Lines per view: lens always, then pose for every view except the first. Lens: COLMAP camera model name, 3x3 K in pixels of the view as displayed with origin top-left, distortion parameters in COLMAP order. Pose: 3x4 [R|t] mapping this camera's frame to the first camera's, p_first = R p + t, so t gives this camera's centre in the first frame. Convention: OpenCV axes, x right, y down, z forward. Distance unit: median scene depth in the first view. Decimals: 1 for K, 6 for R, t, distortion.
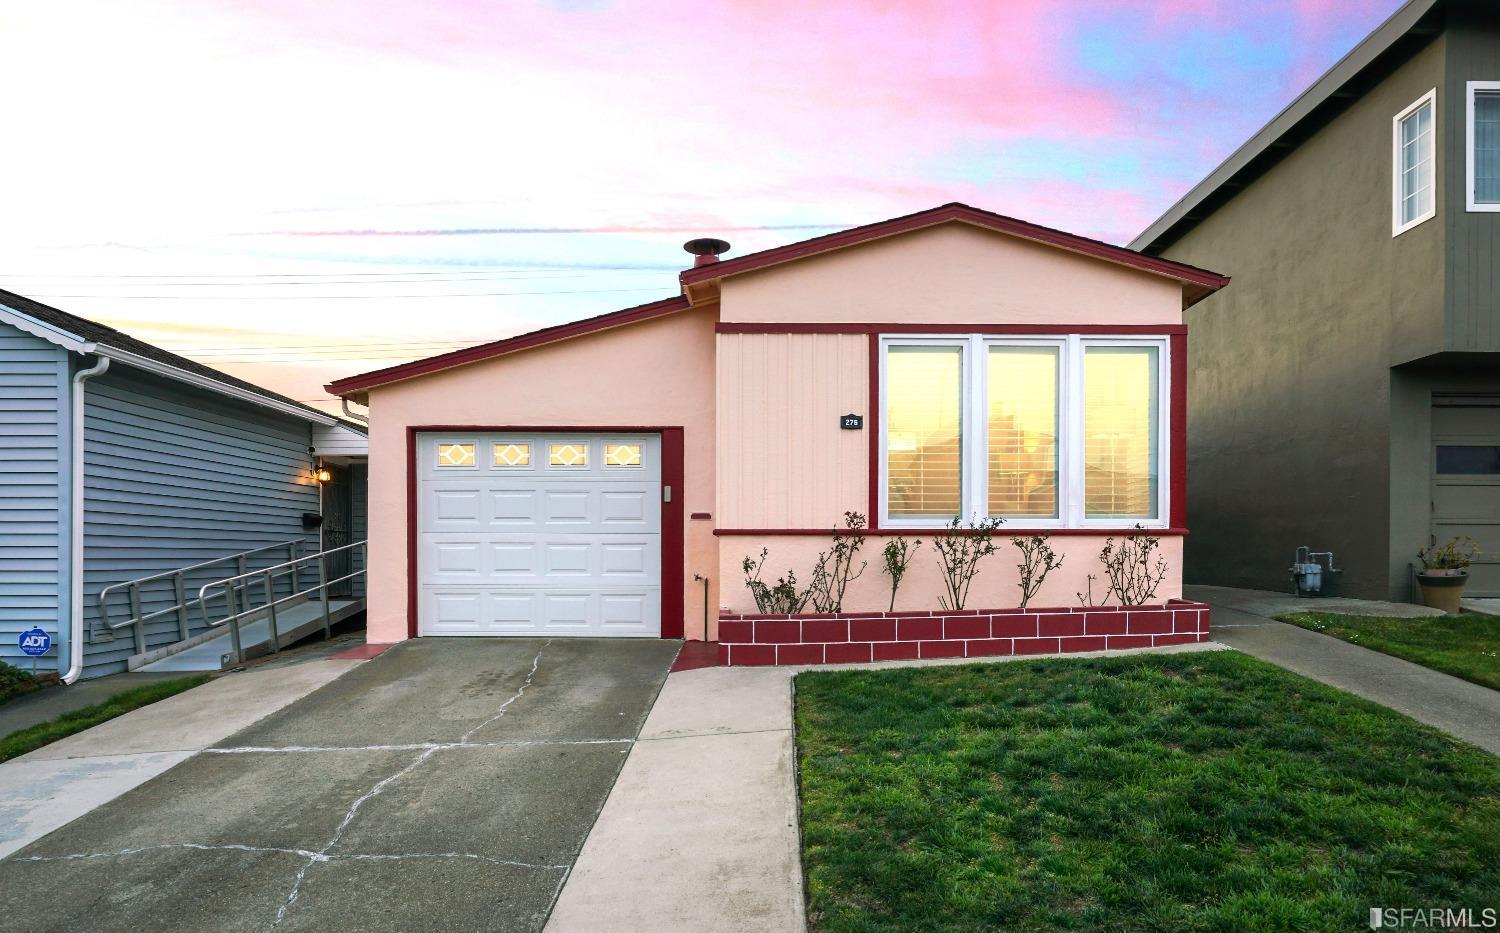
lens RADIAL K [[894.0, 0, 747.2], [0, 894.0, 557.0], [0, 0, 1]] dist [-0.000925, 0.001449]
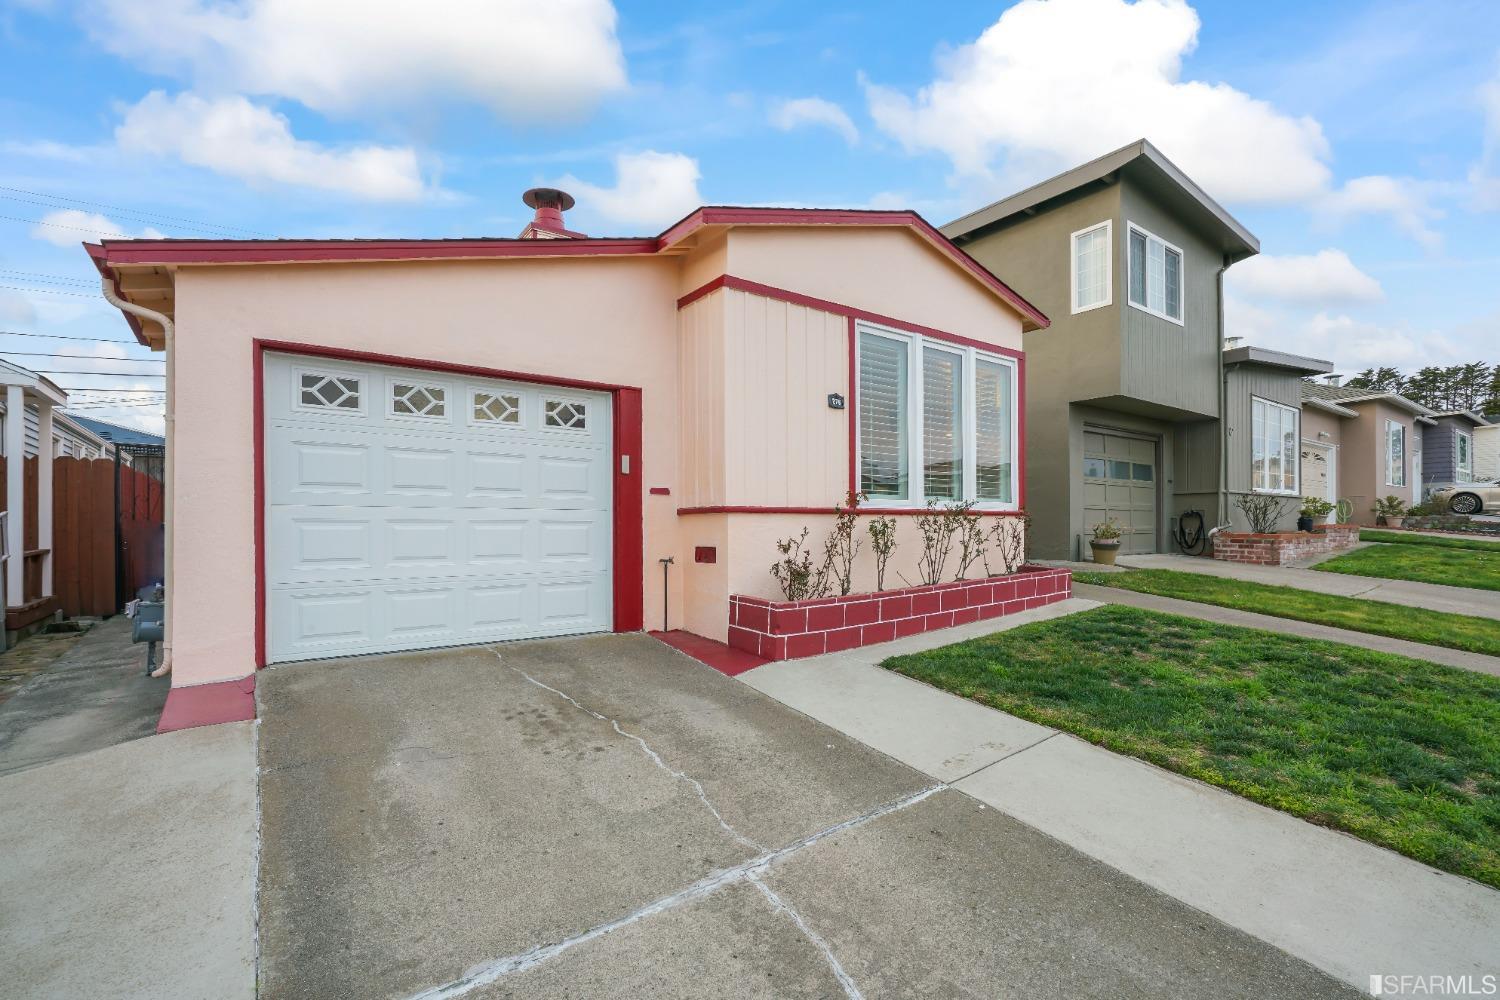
lens RADIAL K [[682.4, 0, 723.0], [0, 682.4, 525.3], [0, 0, 1]] dist [0.001318, 0.000101]
pose [[0.811607, -0.003505, 0.584193, -0.437289], [0.005732, 0.999982, -0.001964, -0.010799], [-0.584176, 0.004943, 0.811612, 0.453341]]
